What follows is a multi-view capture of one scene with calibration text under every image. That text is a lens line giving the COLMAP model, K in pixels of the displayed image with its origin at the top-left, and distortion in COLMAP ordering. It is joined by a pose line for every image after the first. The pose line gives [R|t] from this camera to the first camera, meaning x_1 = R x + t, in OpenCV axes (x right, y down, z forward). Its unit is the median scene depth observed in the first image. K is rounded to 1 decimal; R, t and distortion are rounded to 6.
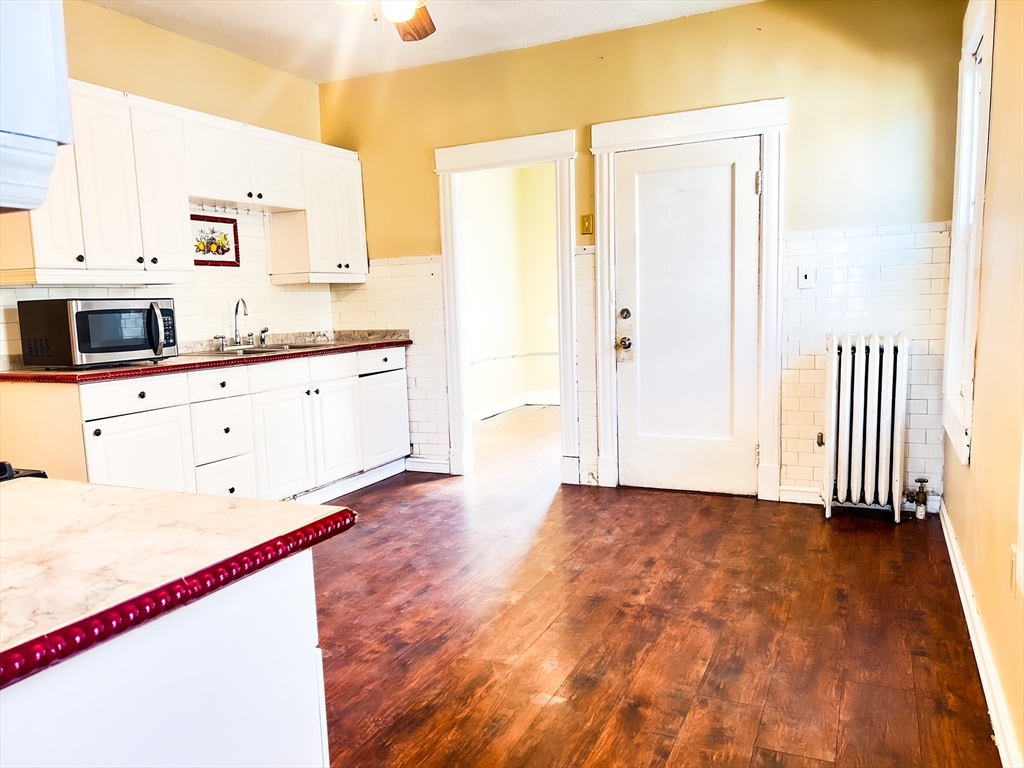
lens RADIAL K [[762.6, 0, 515.8], [0, 762.6, 385.6], [0, 0, 1]] dist [0.047190, -0.006565]
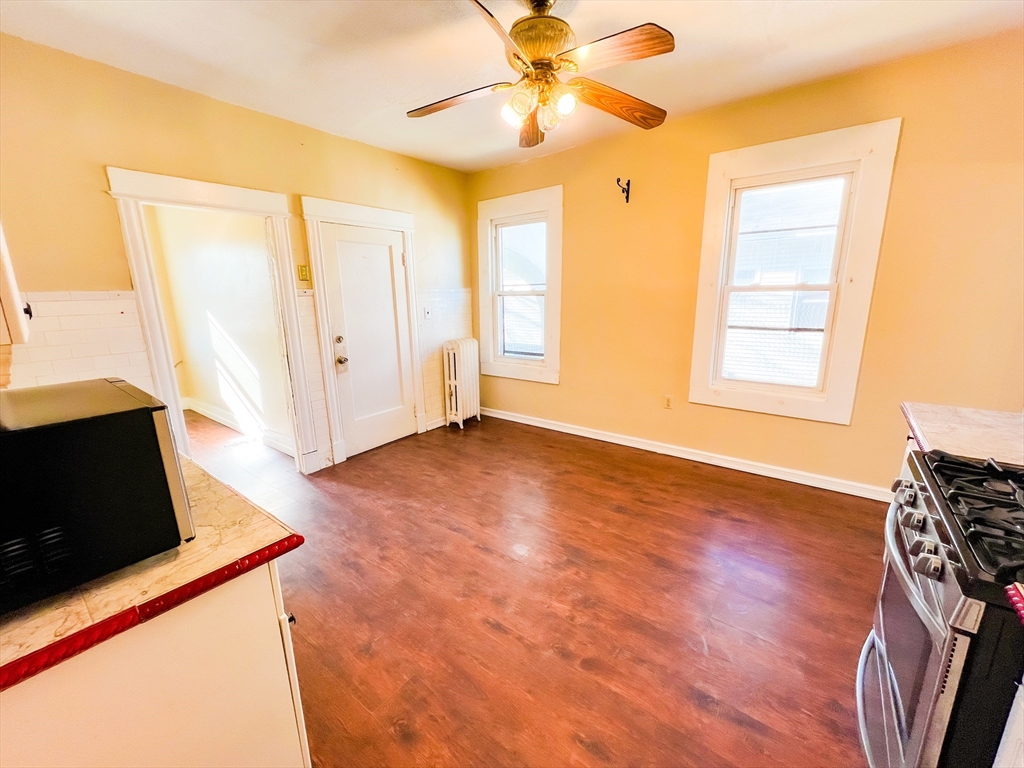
lens RADIAL K [[409.2, 0, 508.4], [0, 409.2, 382.0], [0, 0, 1]] dist [0.000394, 0.000300]
pose [[0.219215, -0.181233, 0.958697, -0.588757], [0.127174, 0.979522, 0.156091, -0.105957], [-0.967353, 0.087704, 0.237774, 0.581444]]
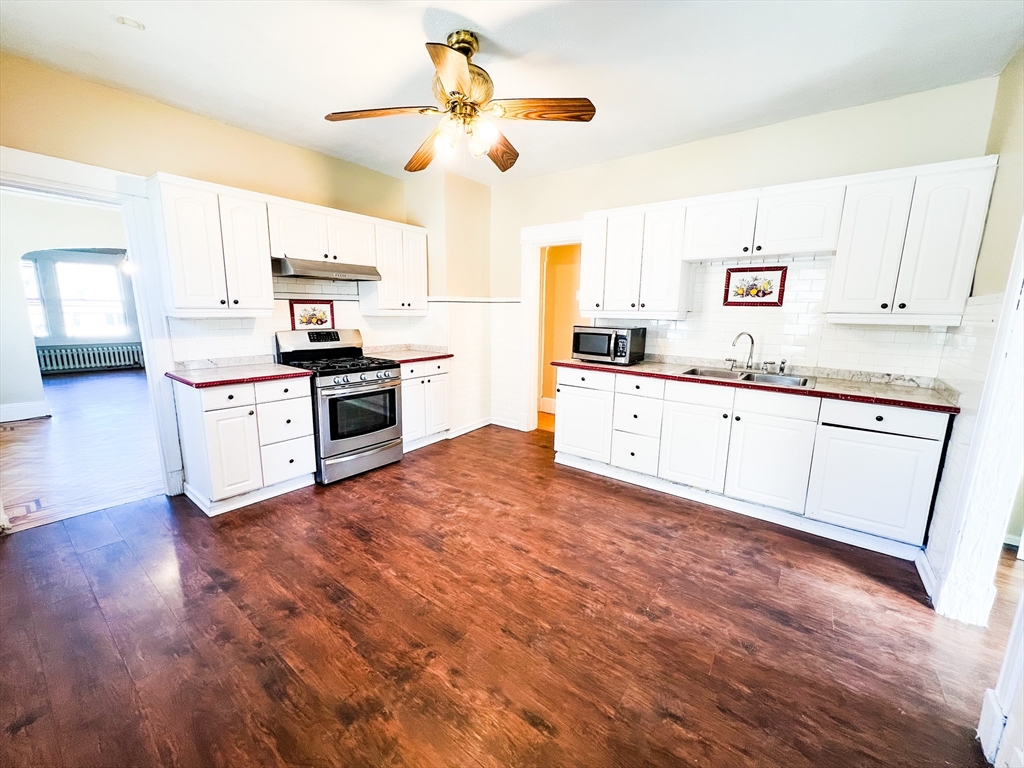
lens RADIAL K [[409.2, 0, 508.4], [0, 409.2, 382.0], [0, 0, 1]] dist [0.000394, 0.000300]
pose [[-0.218355, 0.203068, -0.954507, 0.417664], [-0.122158, 0.964728, 0.233188, -0.156356], [0.968194, 0.167518, -0.185847, 0.822802]]
